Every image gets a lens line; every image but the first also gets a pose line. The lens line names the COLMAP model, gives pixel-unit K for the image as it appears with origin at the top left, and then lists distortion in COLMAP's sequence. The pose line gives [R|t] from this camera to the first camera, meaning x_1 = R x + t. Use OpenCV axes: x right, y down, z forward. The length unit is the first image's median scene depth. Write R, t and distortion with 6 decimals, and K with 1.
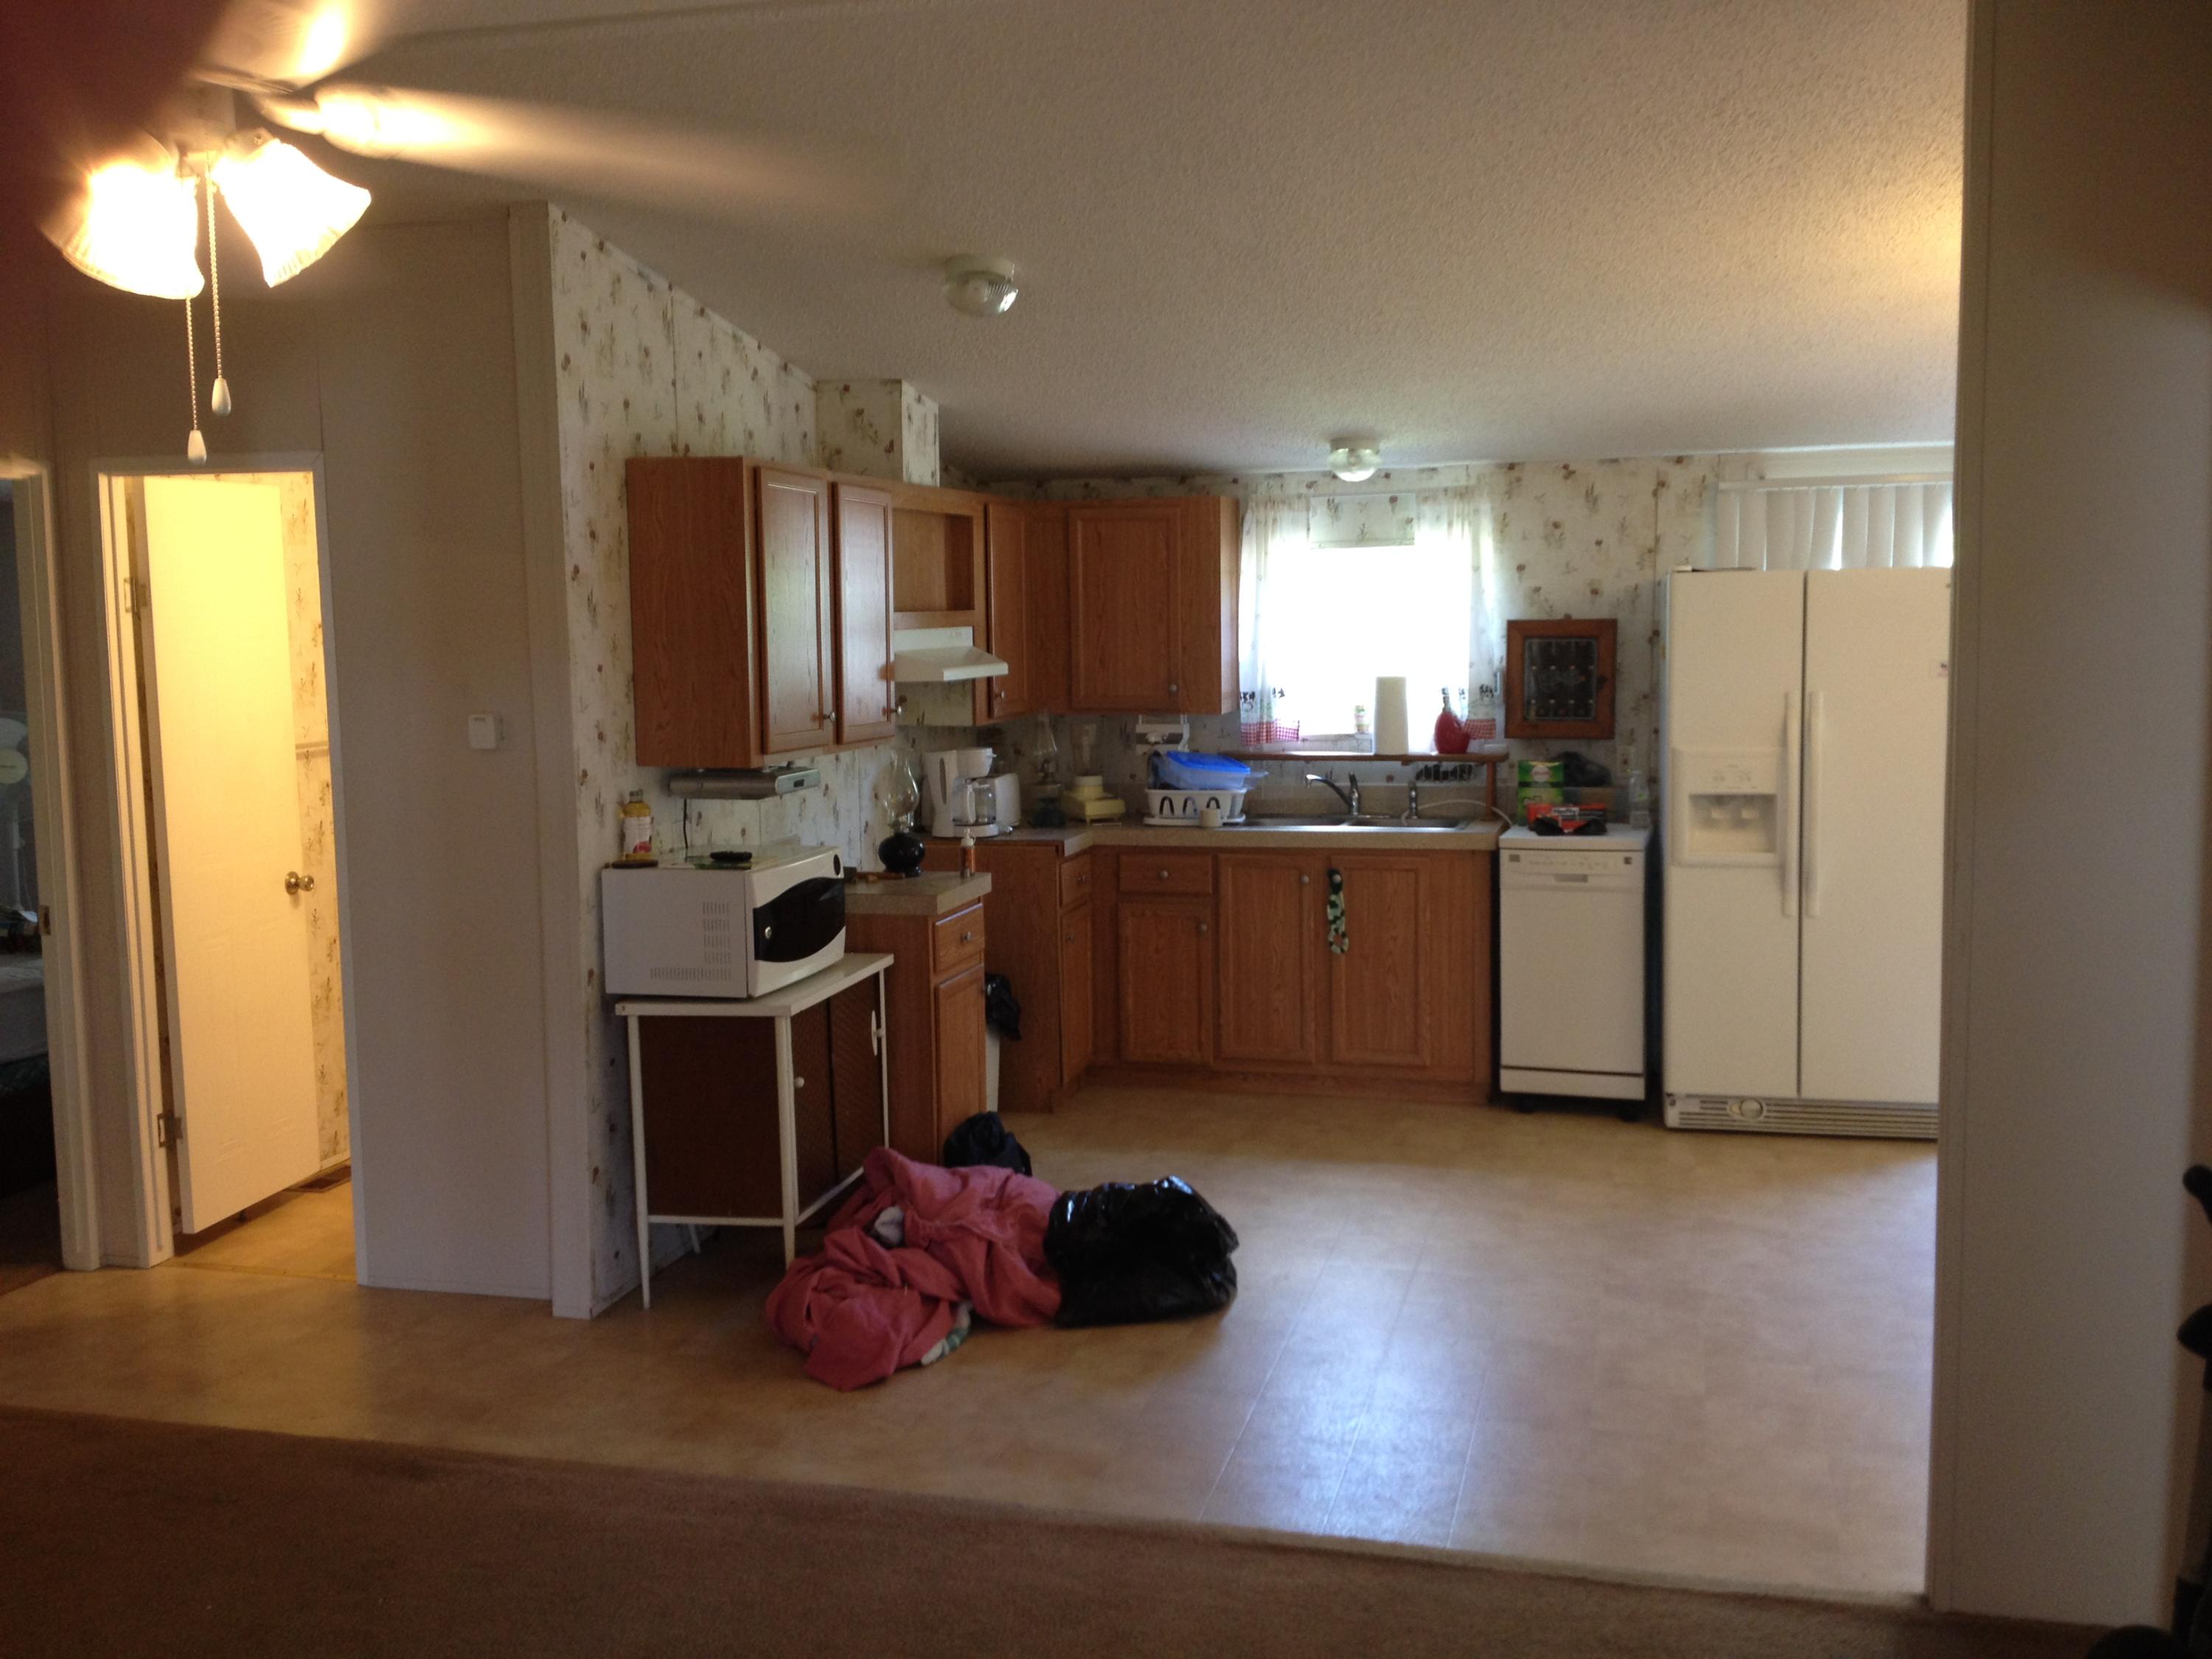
lens RADIAL K [[2196.4, 0, 1107.2], [0, 2196.4, 818.9], [0, 0, 1]] dist [-0.005891, 0.000000]
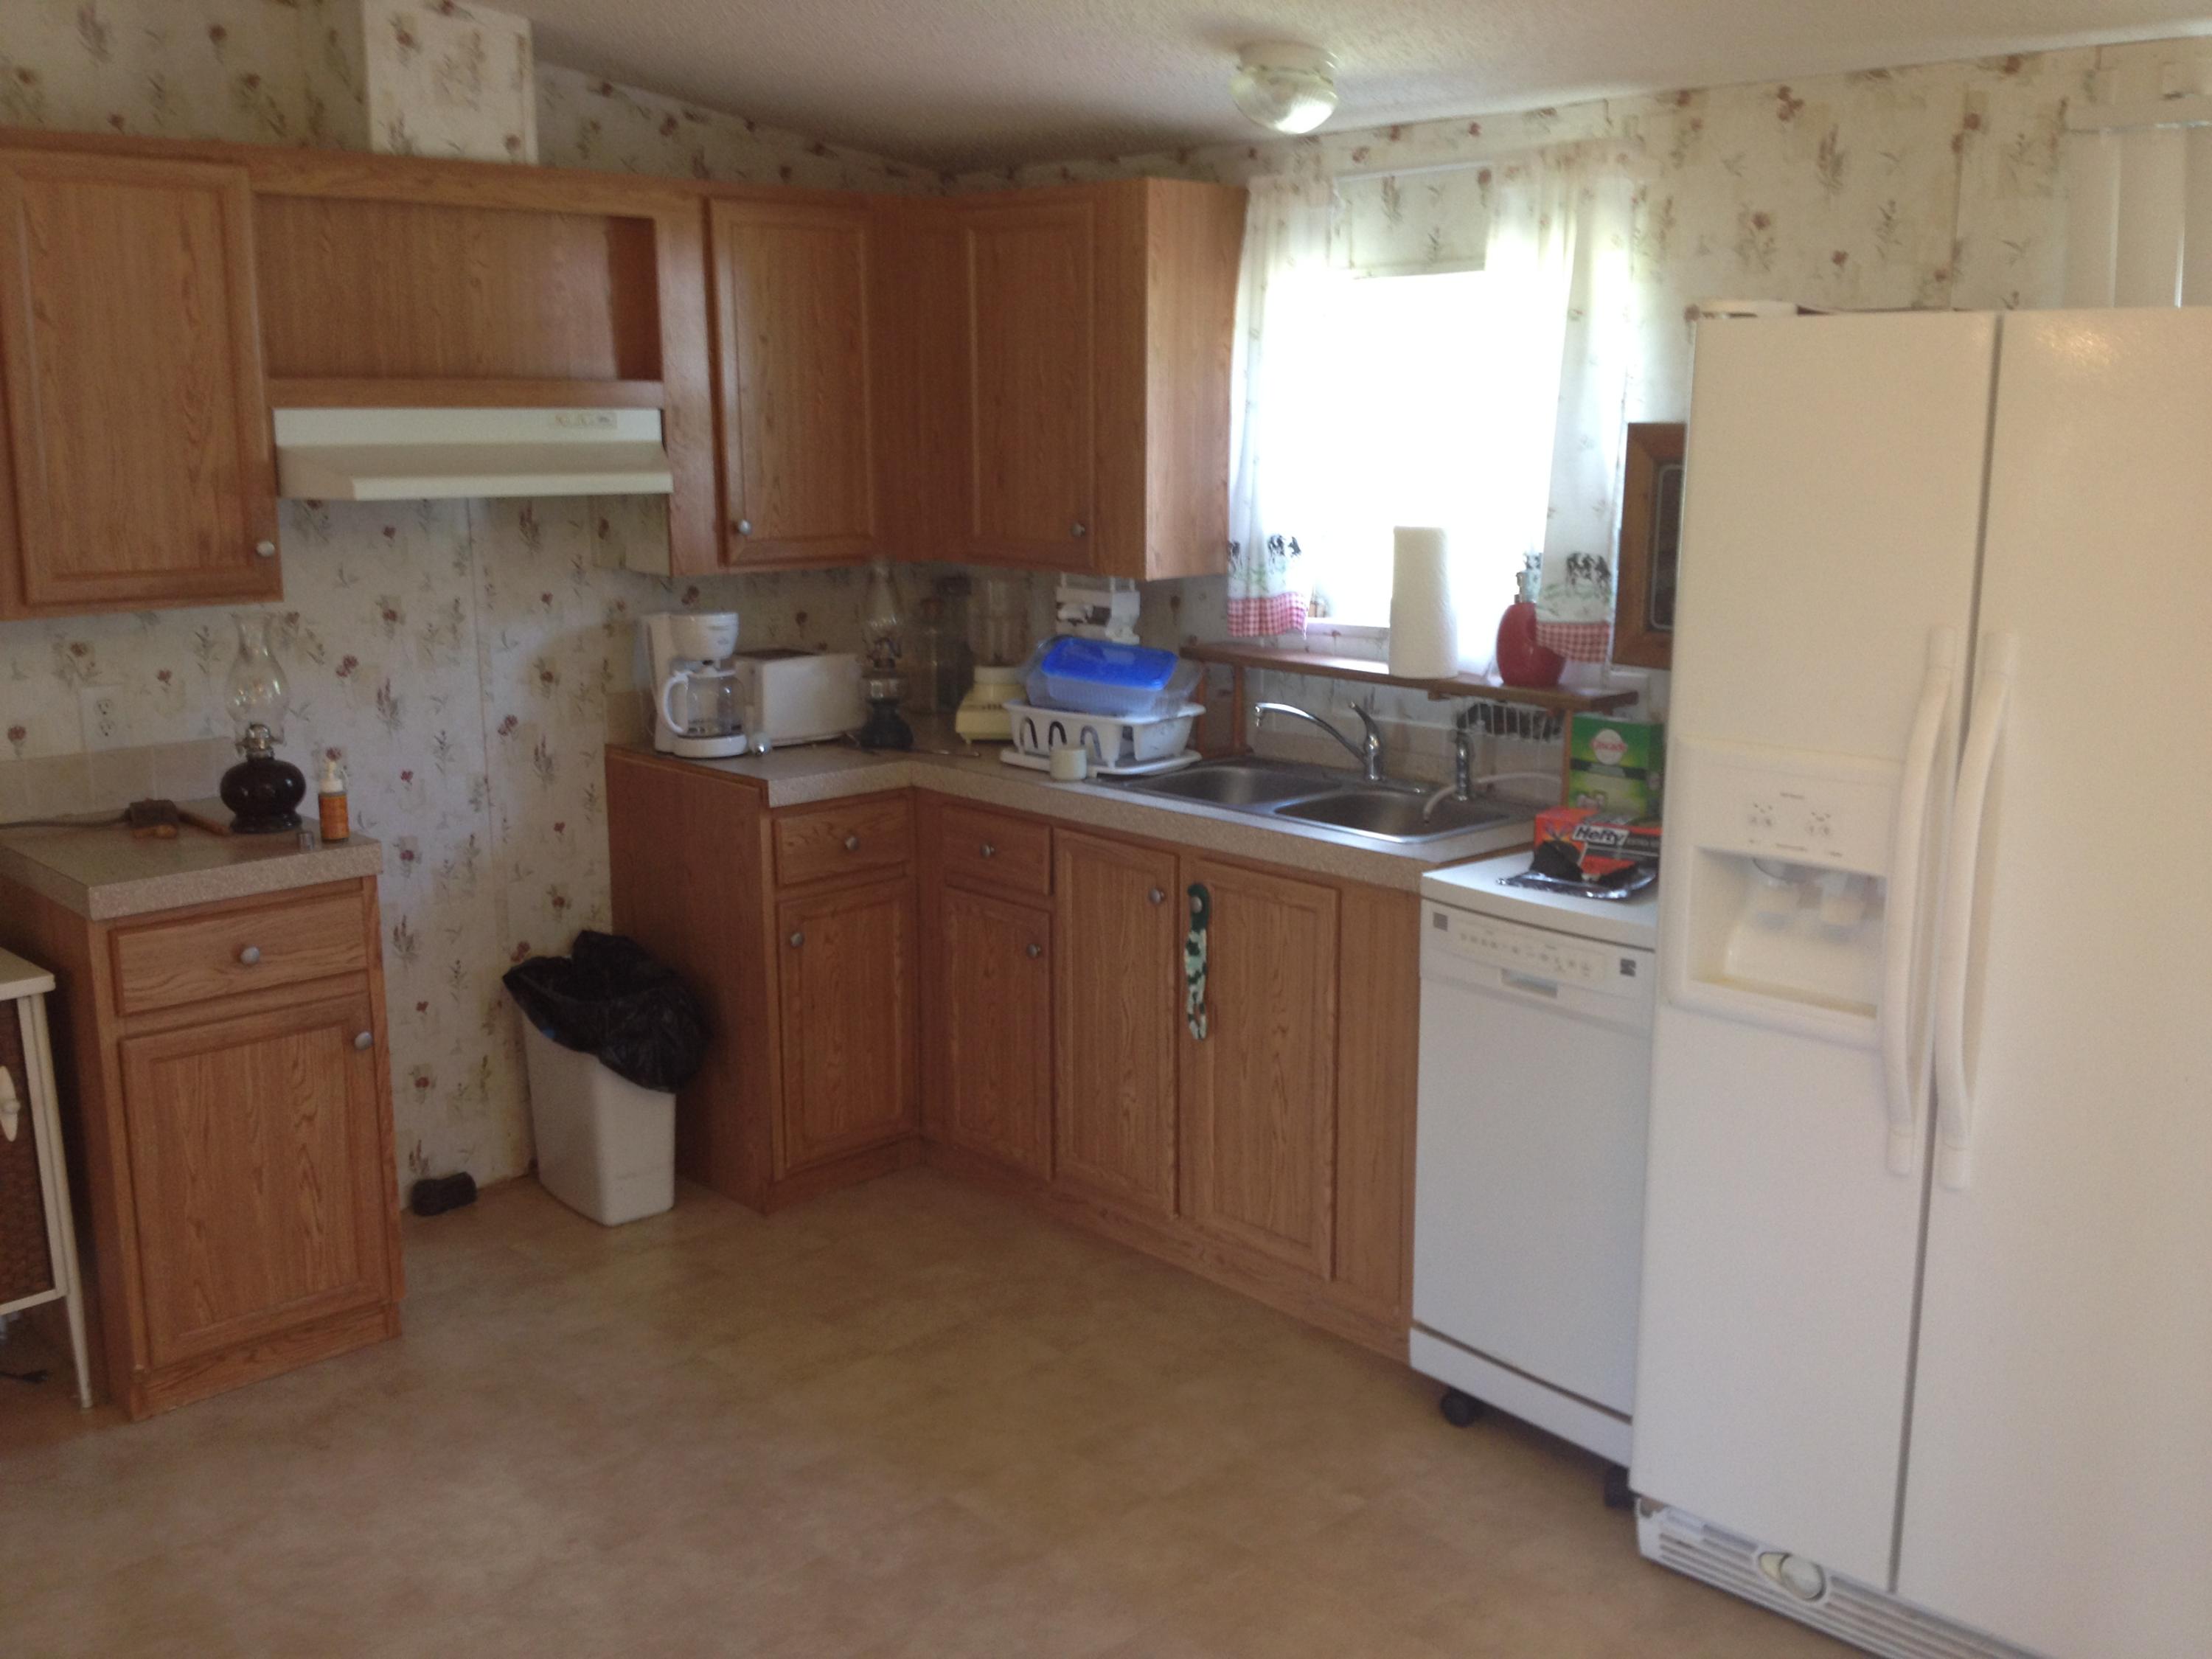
lens RADIAL K [[2196.4, 0, 1104.3], [0, 2196.4, 849.0], [0, 0, 1]] dist [-0.005891, 0.000000]
pose [[0.842181, 0.129999, -0.523290, 0.350438], [-0.070173, 0.988672, 0.132676, -0.053339], [0.534610, -0.075016, 0.841763, 0.519164]]
